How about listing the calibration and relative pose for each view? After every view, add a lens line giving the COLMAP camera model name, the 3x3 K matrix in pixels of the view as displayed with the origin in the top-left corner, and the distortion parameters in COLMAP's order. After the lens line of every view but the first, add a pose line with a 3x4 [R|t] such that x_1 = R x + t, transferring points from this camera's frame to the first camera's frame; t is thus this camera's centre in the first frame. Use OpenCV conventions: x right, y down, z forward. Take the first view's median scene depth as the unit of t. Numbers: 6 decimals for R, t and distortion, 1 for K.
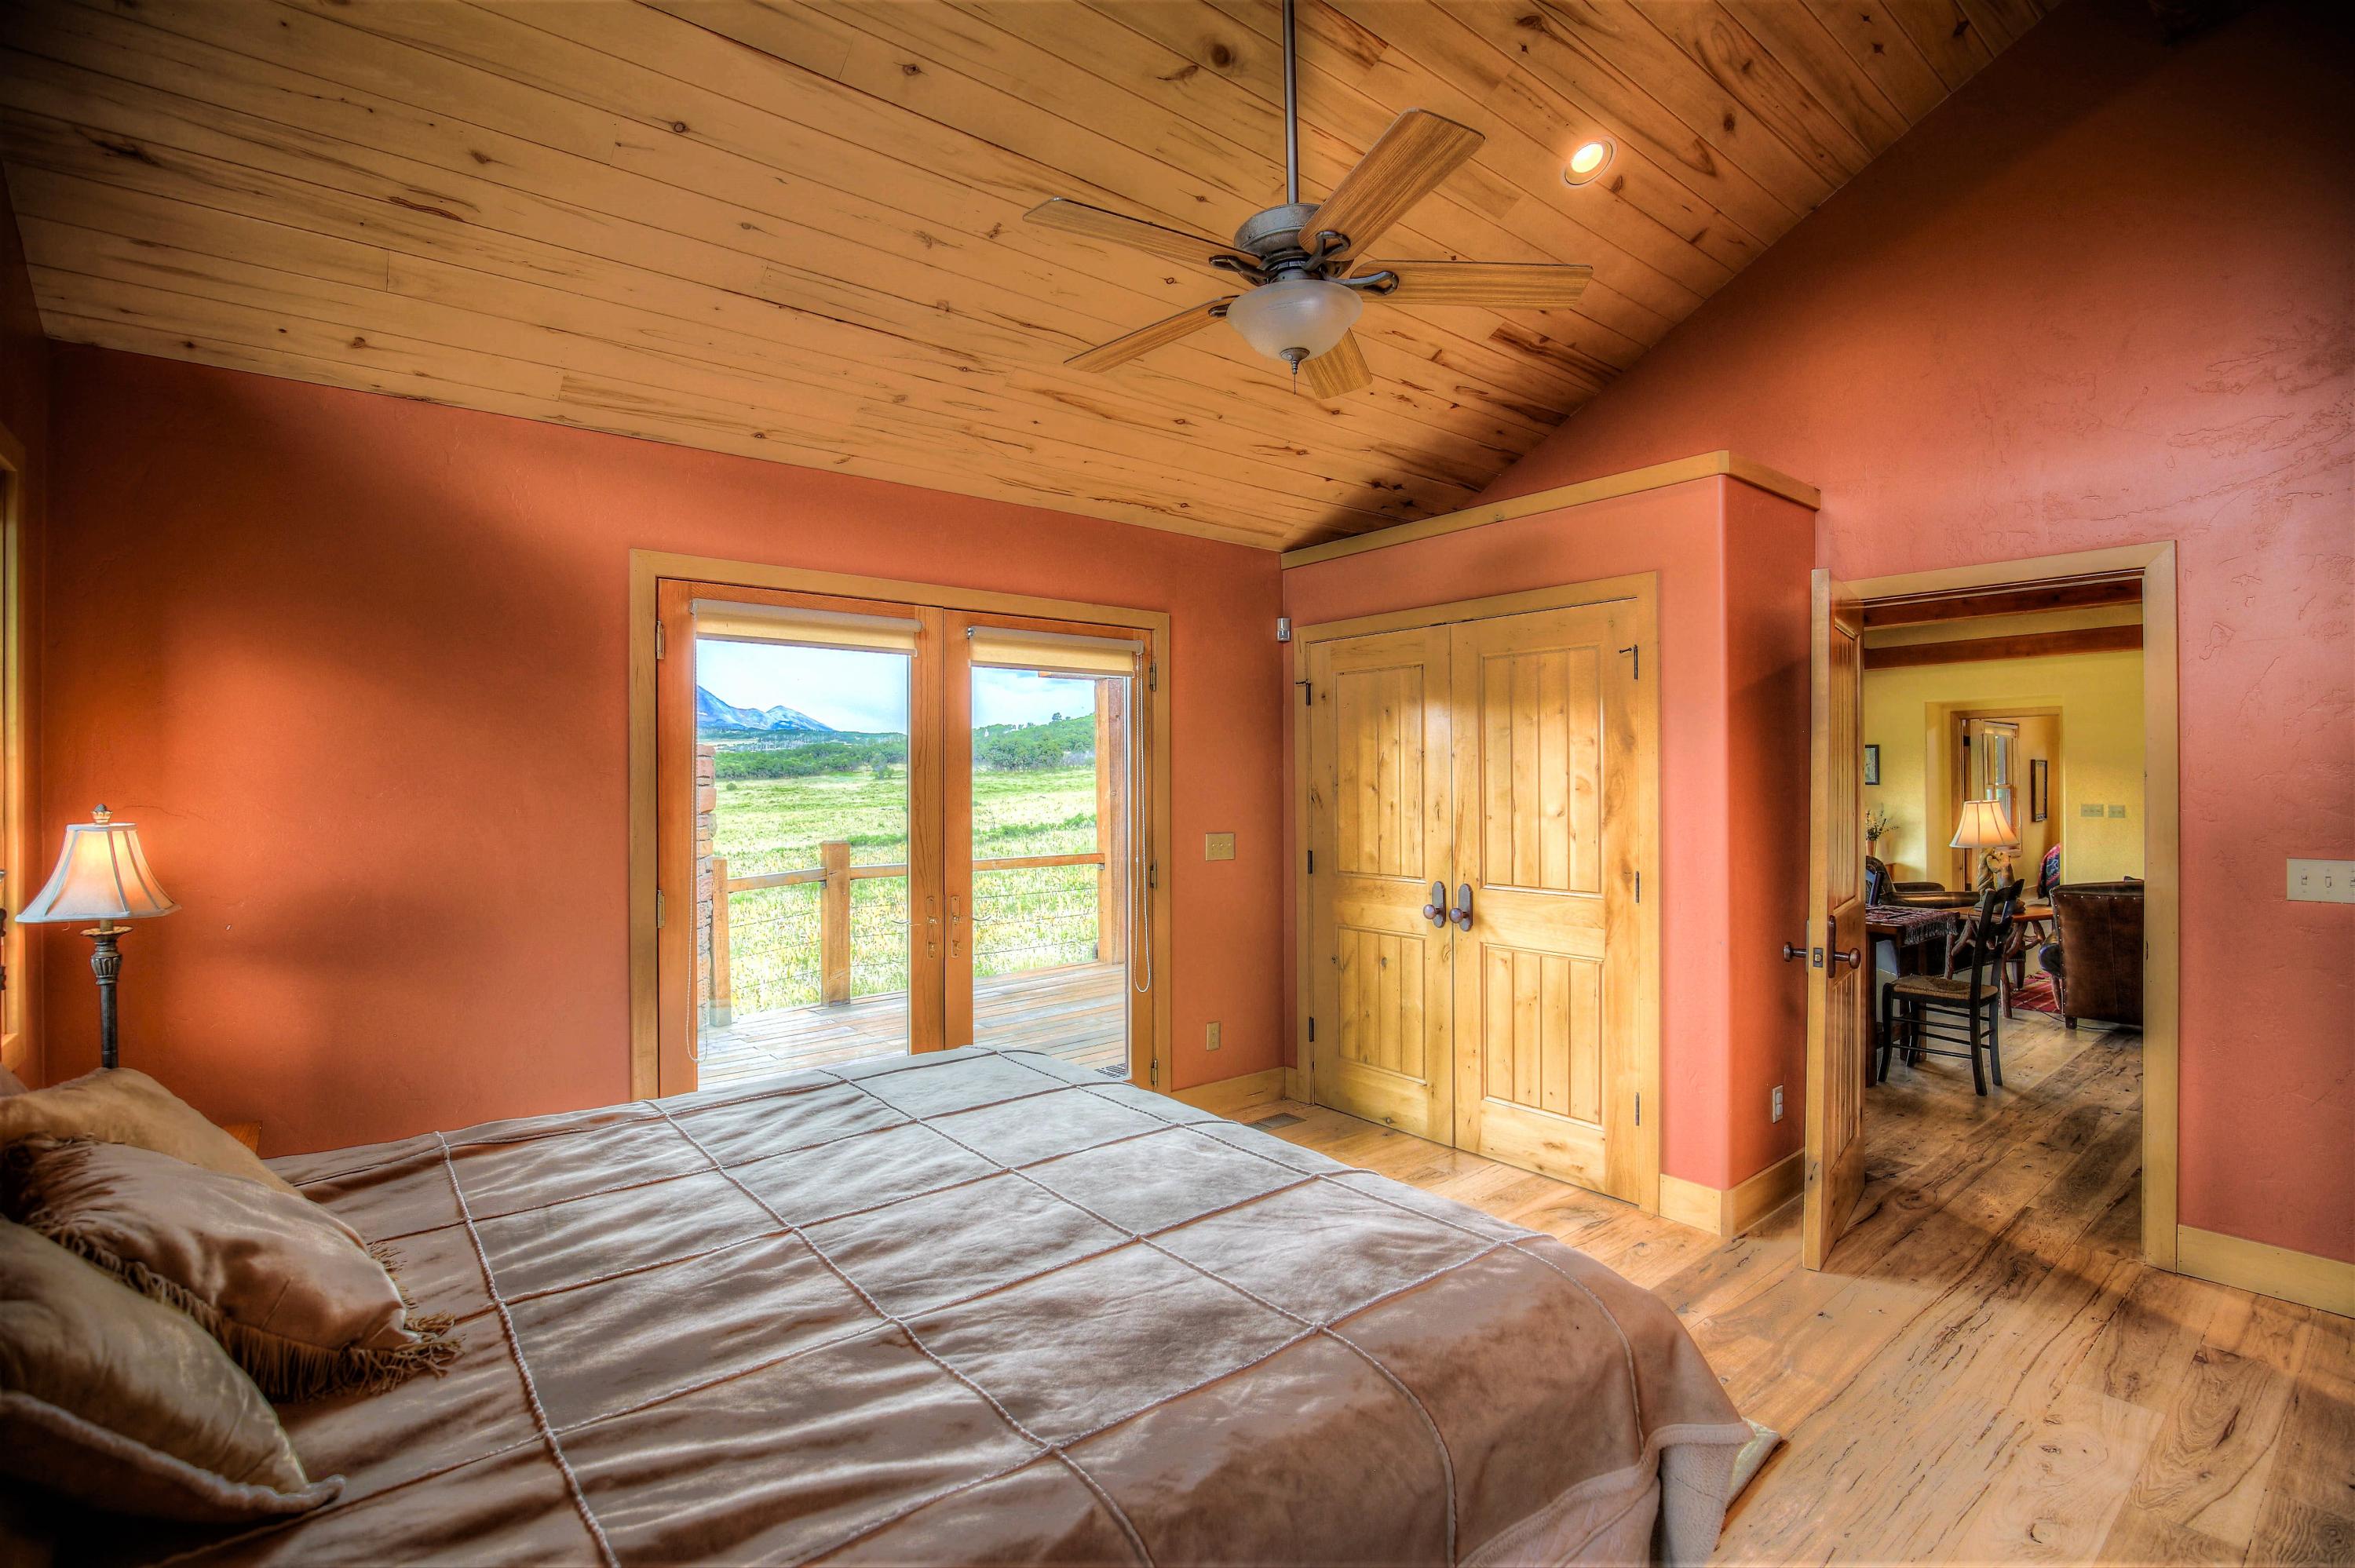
lens RADIAL K [[1077.3, 0, 1175.8], [0, 1077.3, 776.4], [0, 0, 1]] dist [-0.047573, 0.010443]
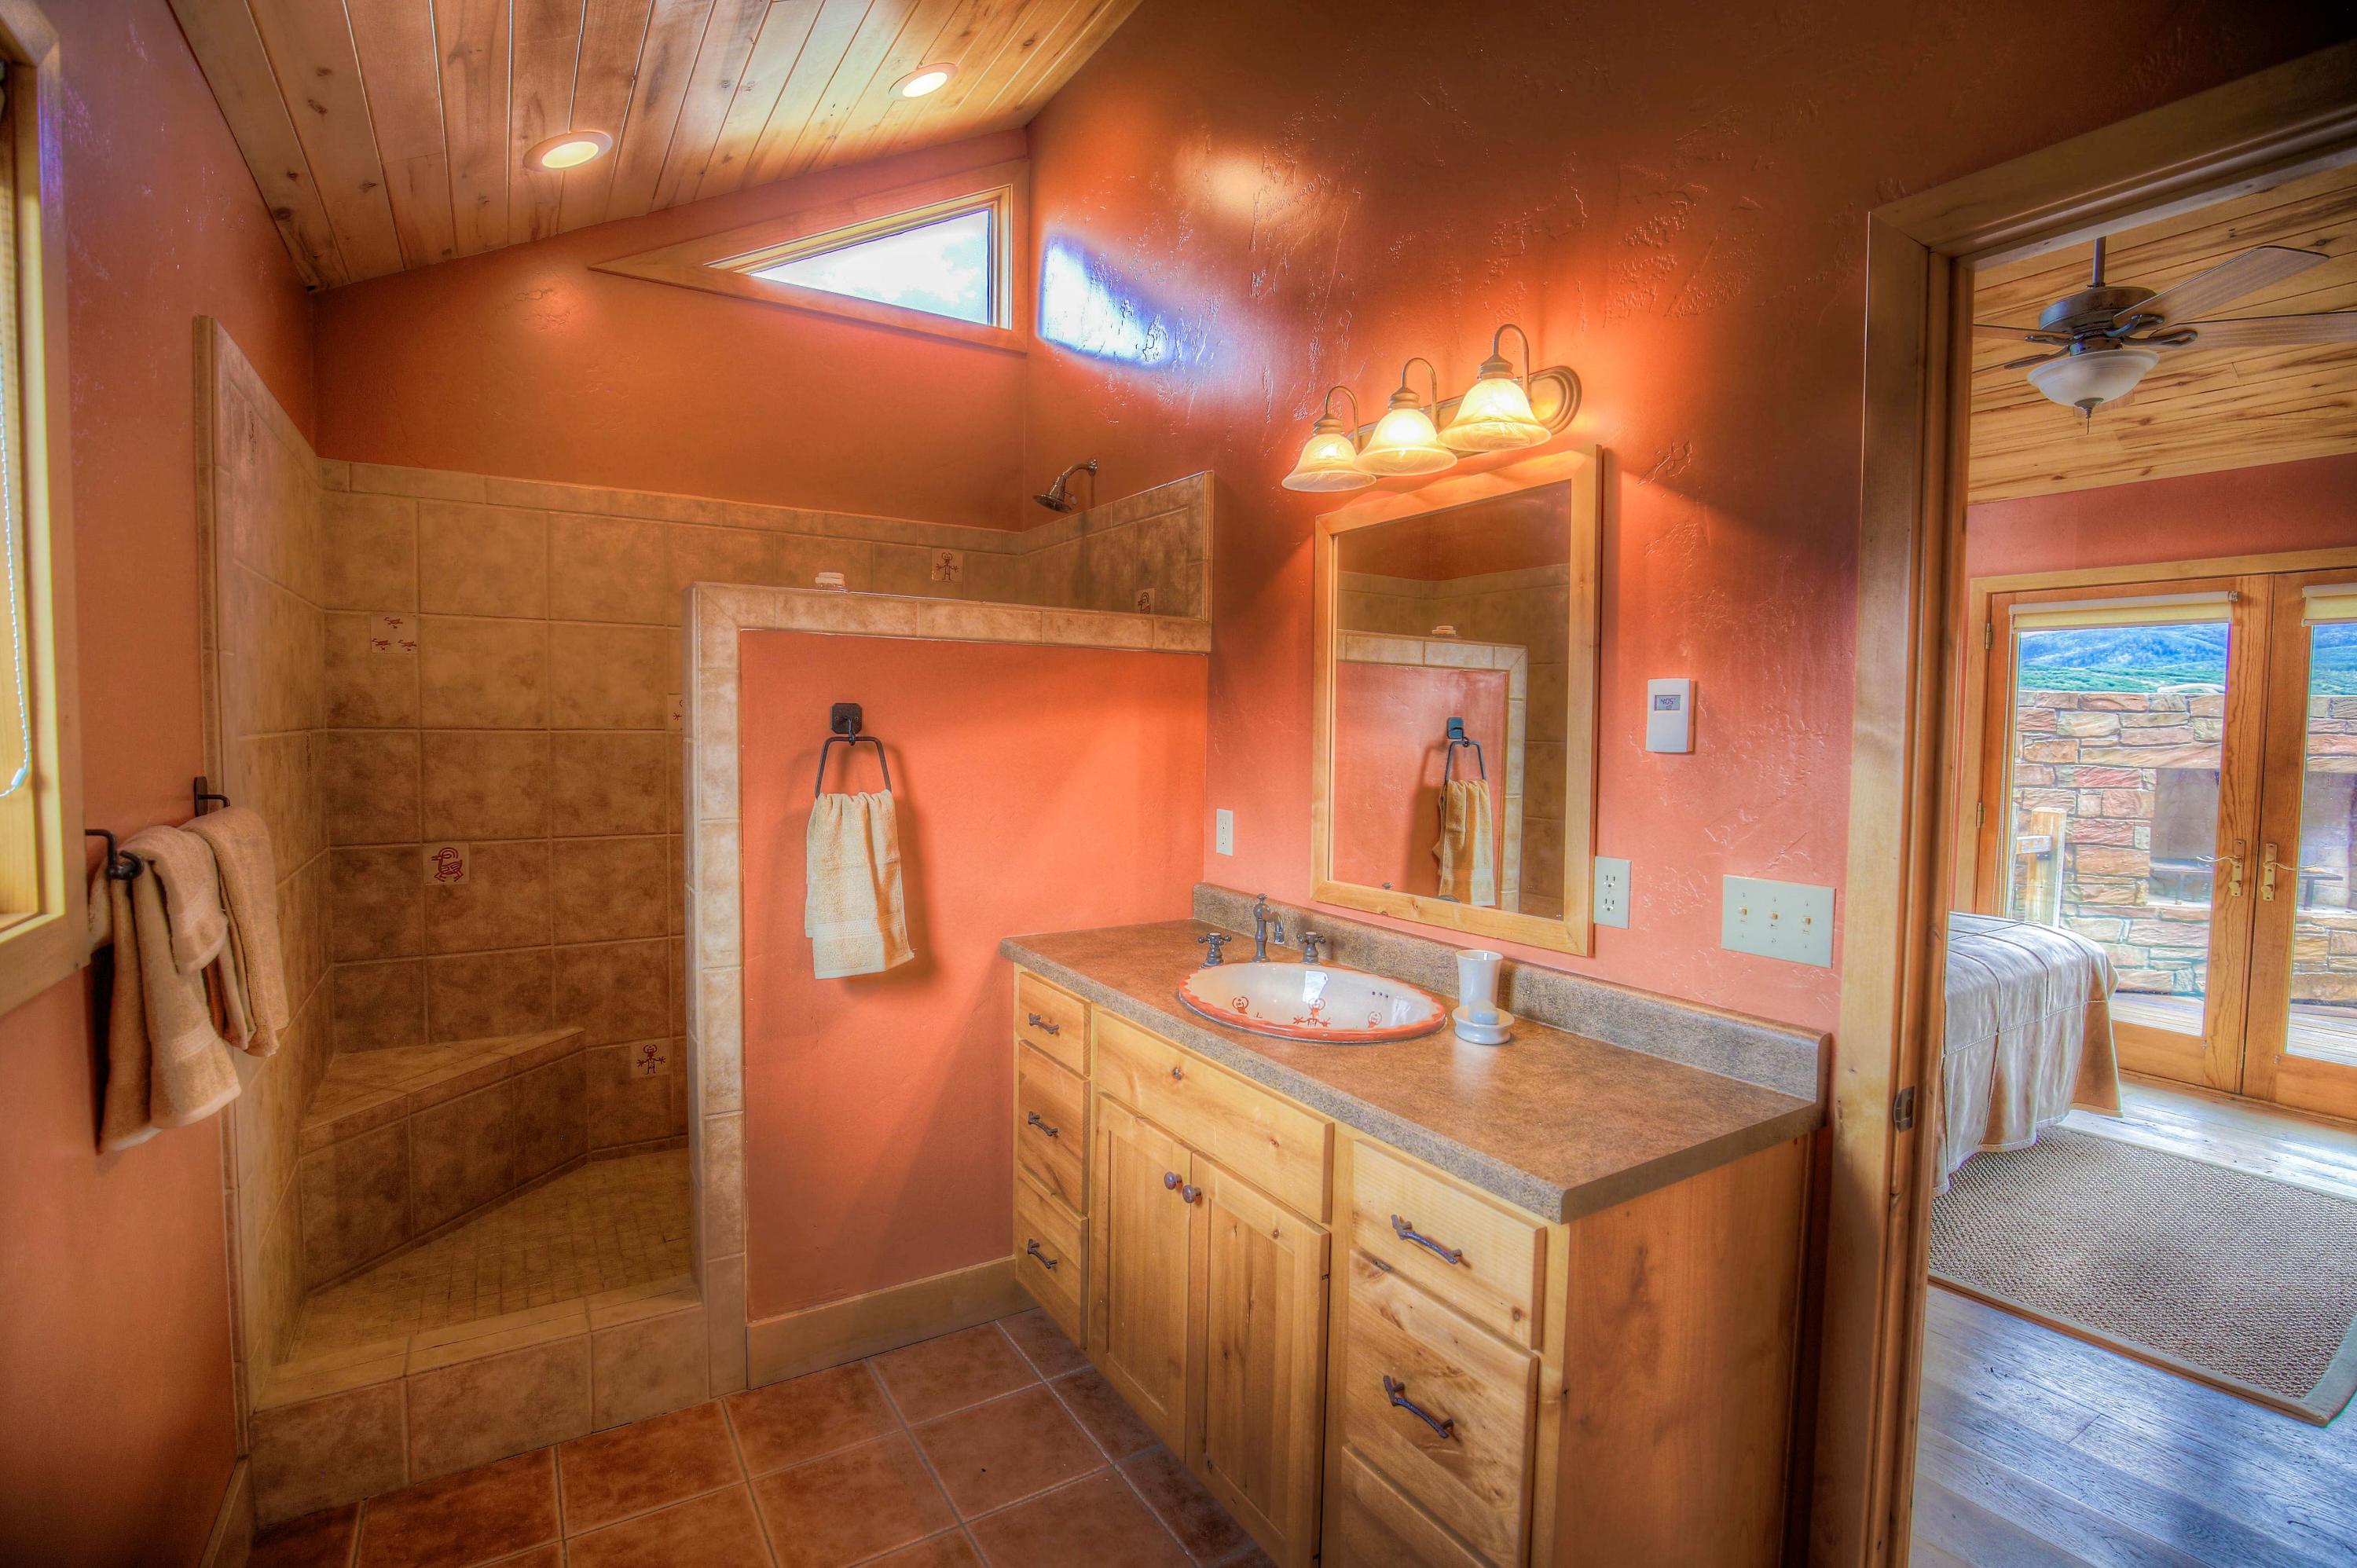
lens RADIAL K [[1078.3, 0, 1176.8], [0, 1078.3, 776.4], [0, 0, 1]] dist [-0.047573, 0.010443]
pose [[-0.123566, 0.055293, -0.990795, 1.066823], [-0.007121, 0.998371, 0.056604, -0.004880], [0.992311, 0.014050, -0.122971, 0.045950]]
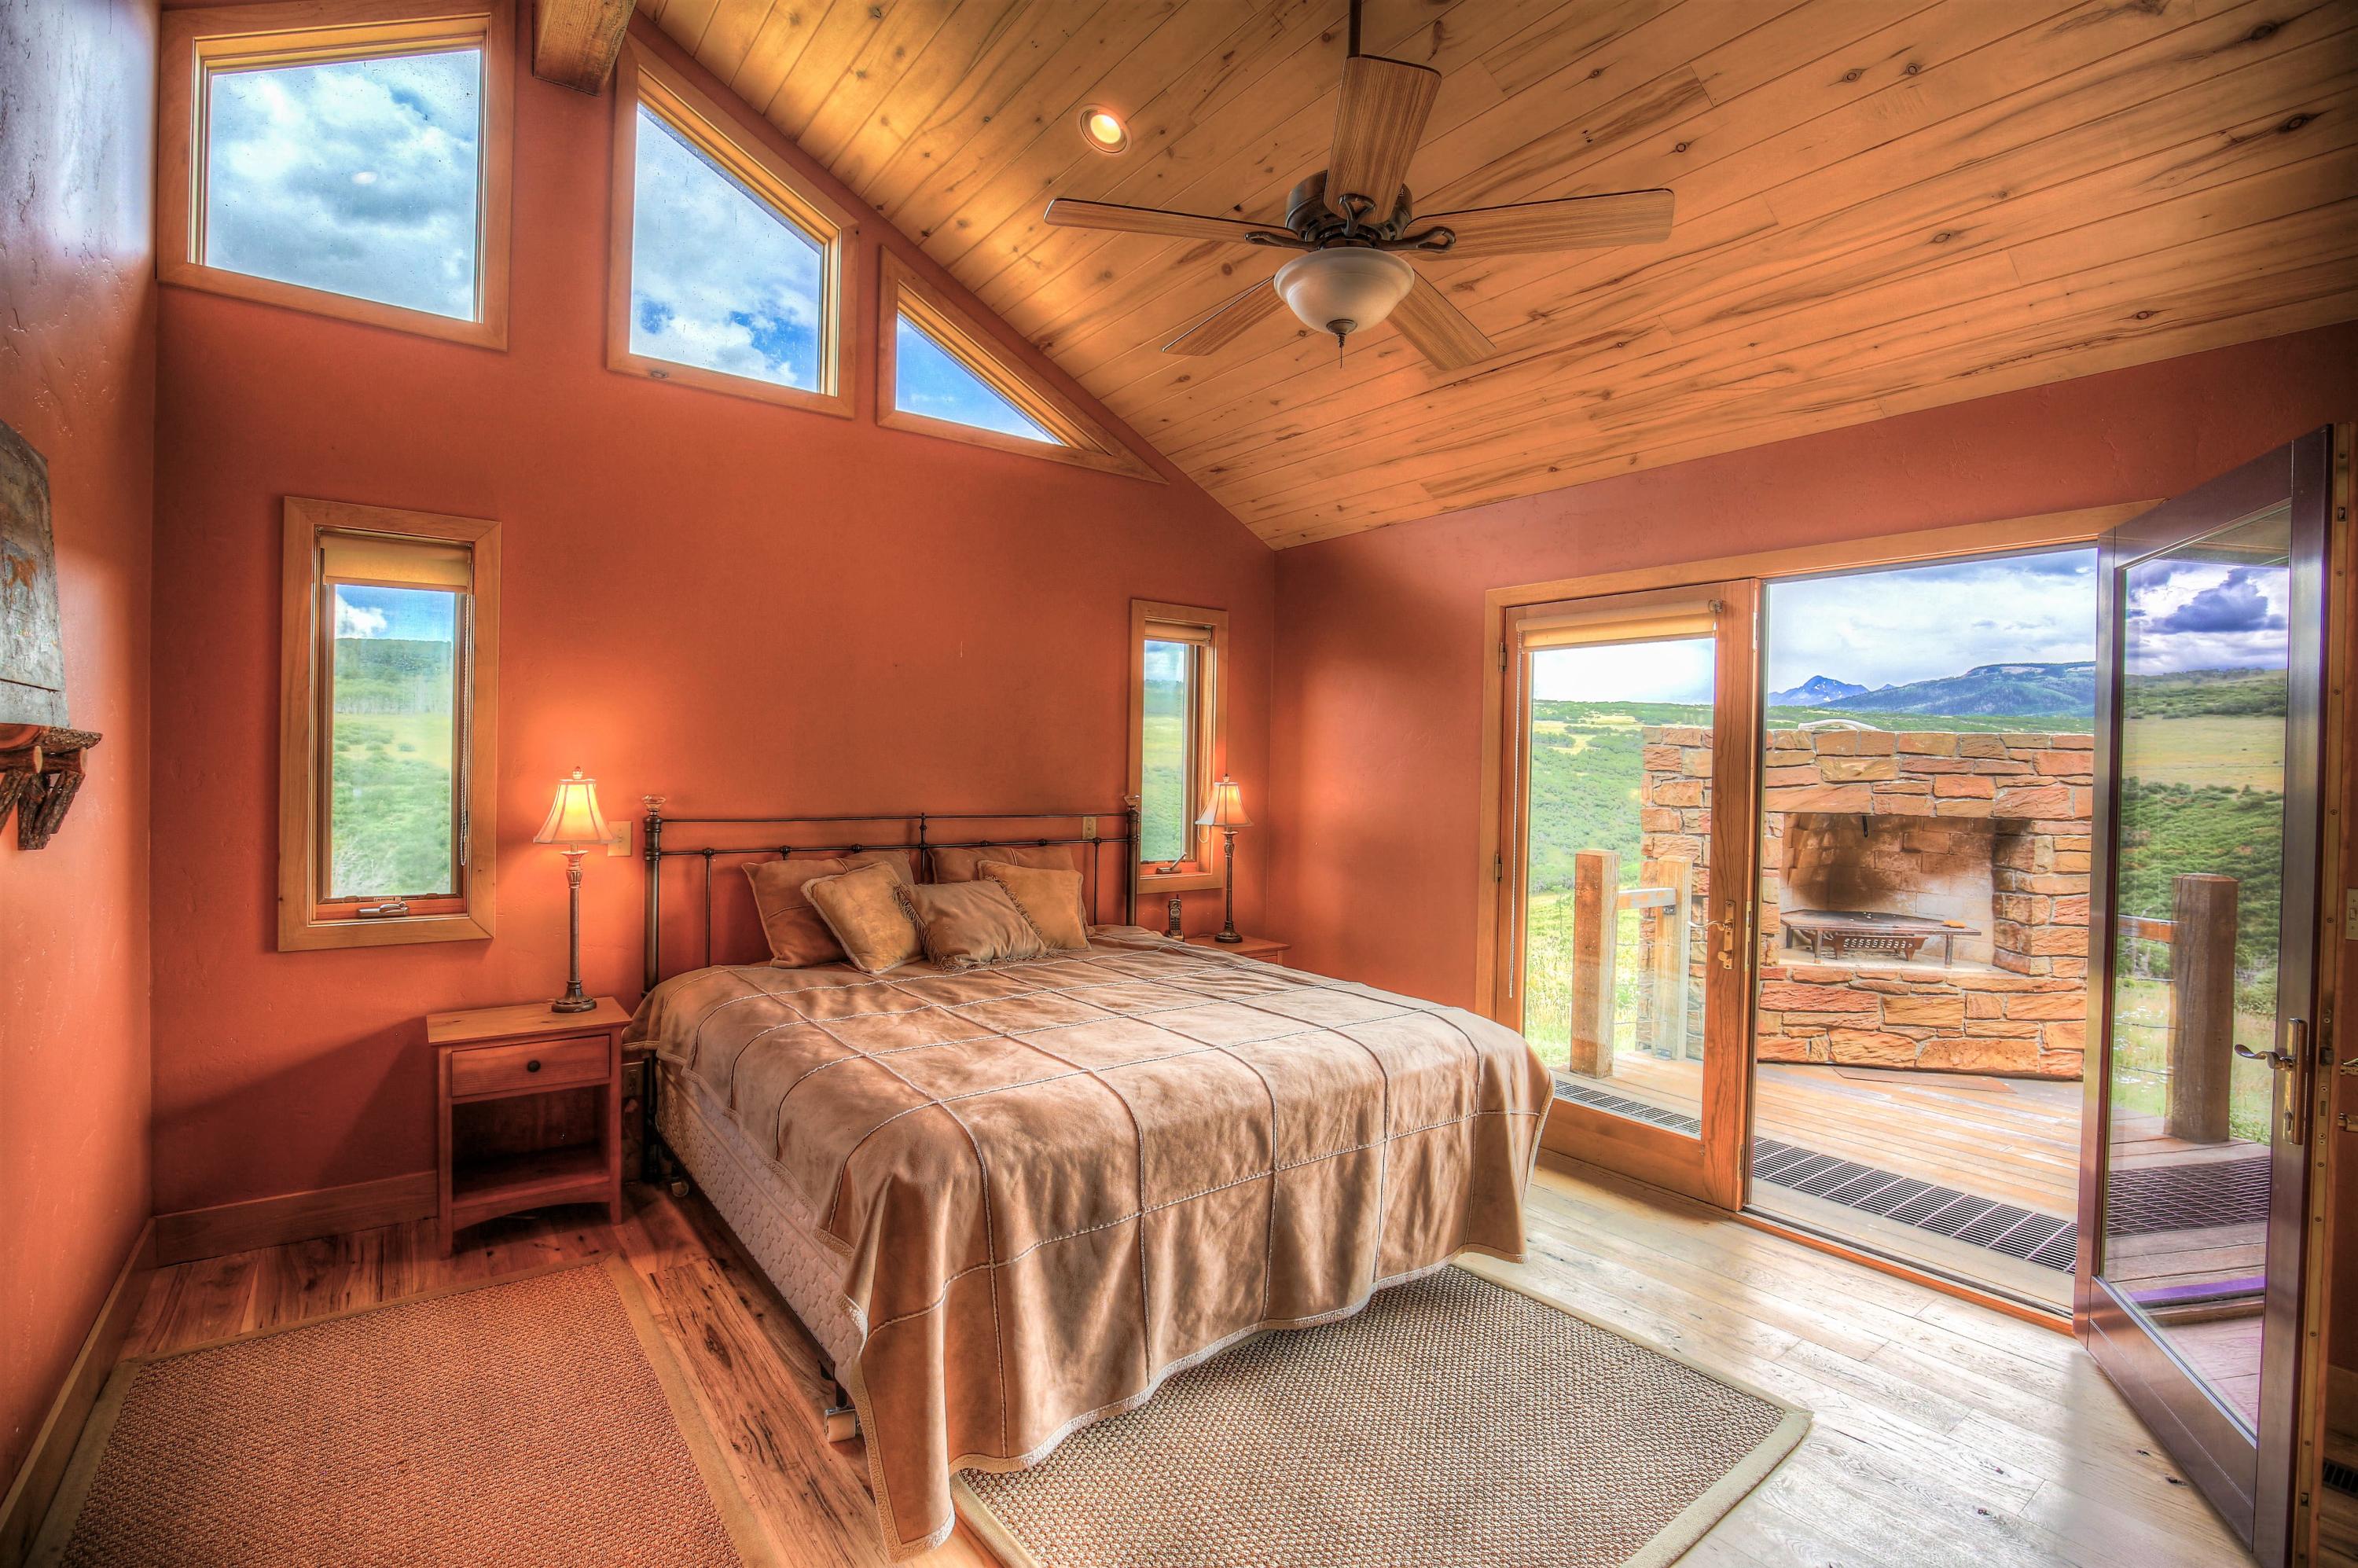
lens RADIAL K [[1078.8, 0, 1177.3], [0, 1078.8, 776.4], [0, 0, 1]] dist [-0.047573, 0.010443]
pose [[-0.044320, 0.017218, -0.998869, 0.767547], [-0.011866, 0.999772, 0.017760, -0.002653], [0.998947, 0.012640, -0.044105, 0.629640]]
